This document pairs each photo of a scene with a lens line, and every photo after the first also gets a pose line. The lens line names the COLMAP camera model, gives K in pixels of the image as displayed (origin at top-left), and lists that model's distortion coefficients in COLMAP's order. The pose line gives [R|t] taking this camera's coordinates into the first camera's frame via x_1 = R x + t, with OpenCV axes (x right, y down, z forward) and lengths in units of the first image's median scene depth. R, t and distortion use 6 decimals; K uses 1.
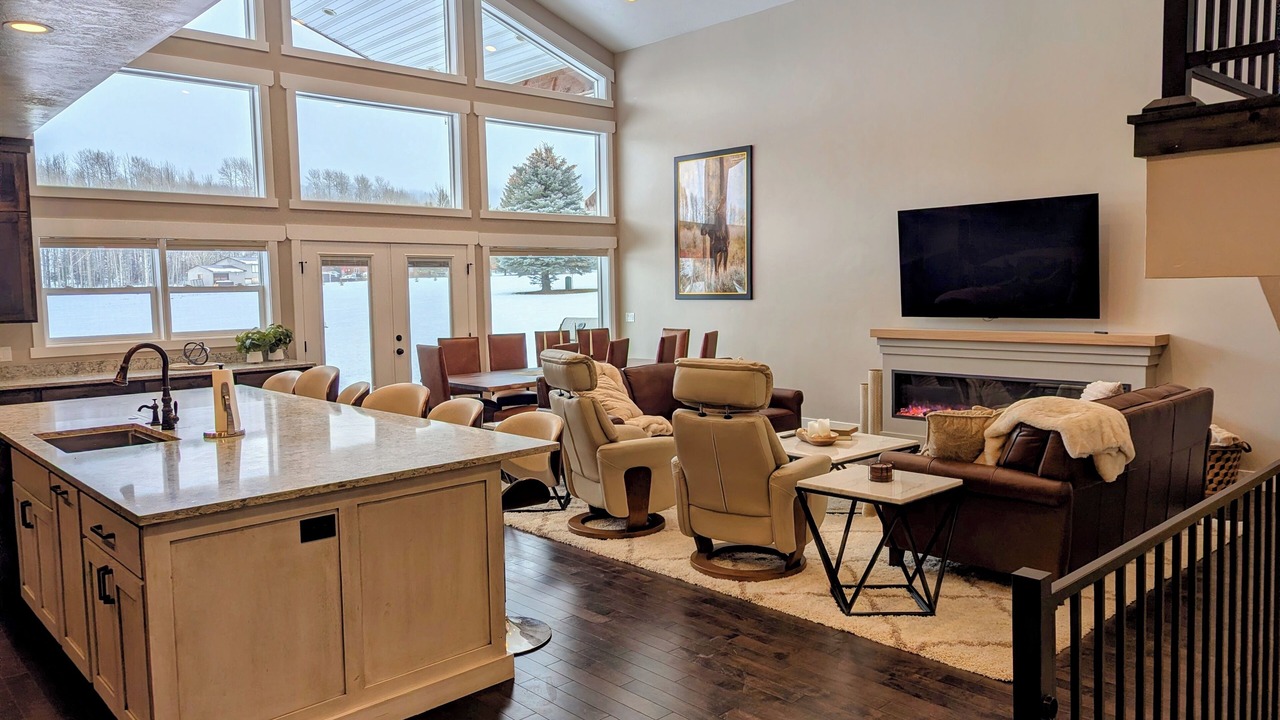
lens RADIAL K [[892.4, 0, 633.4], [0, 892.4, 356.1], [0, 0, 1]] dist [0.053885, -0.001103]
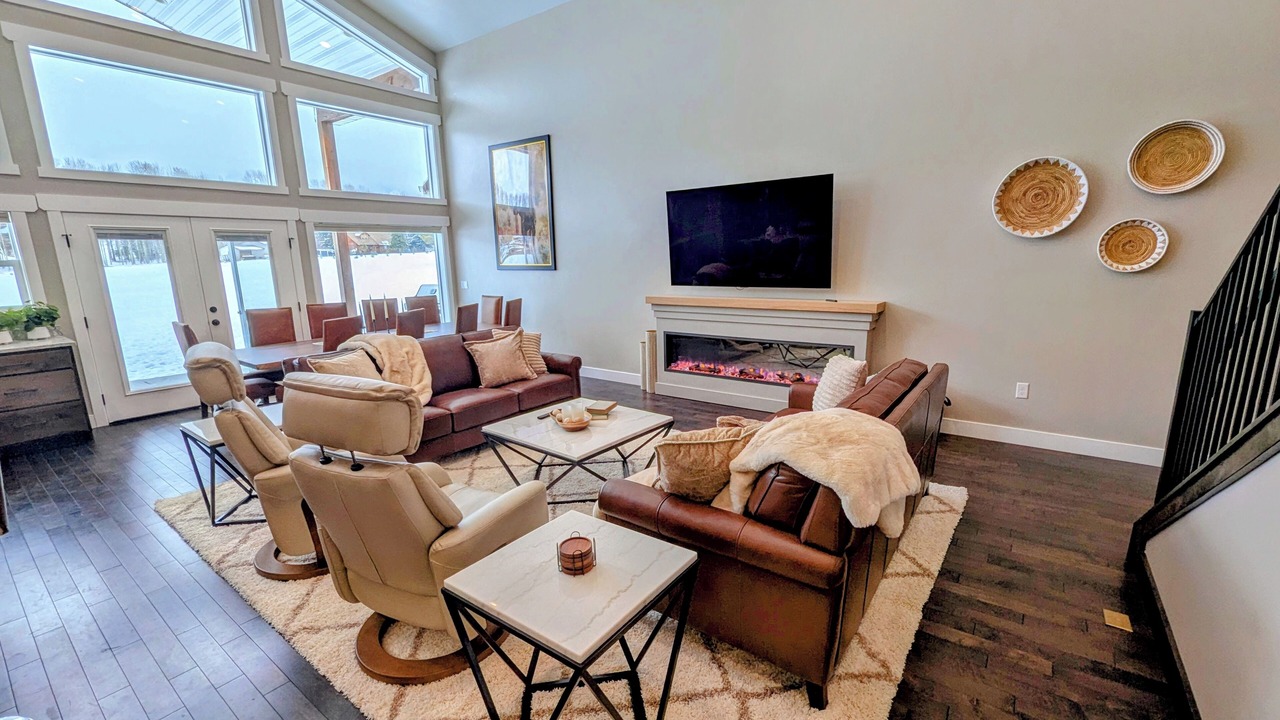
lens RADIAL K [[534.7, 0, 646.4], [0, 534.7, 364.9], [0, 0, 1]] dist [-0.000929, -0.000188]
pose [[0.980198, -0.040612, 0.193811, 0.113366], [0.017288, 0.992557, 0.120549, -0.022525], [-0.197264, -0.114812, 0.973604, 0.280299]]
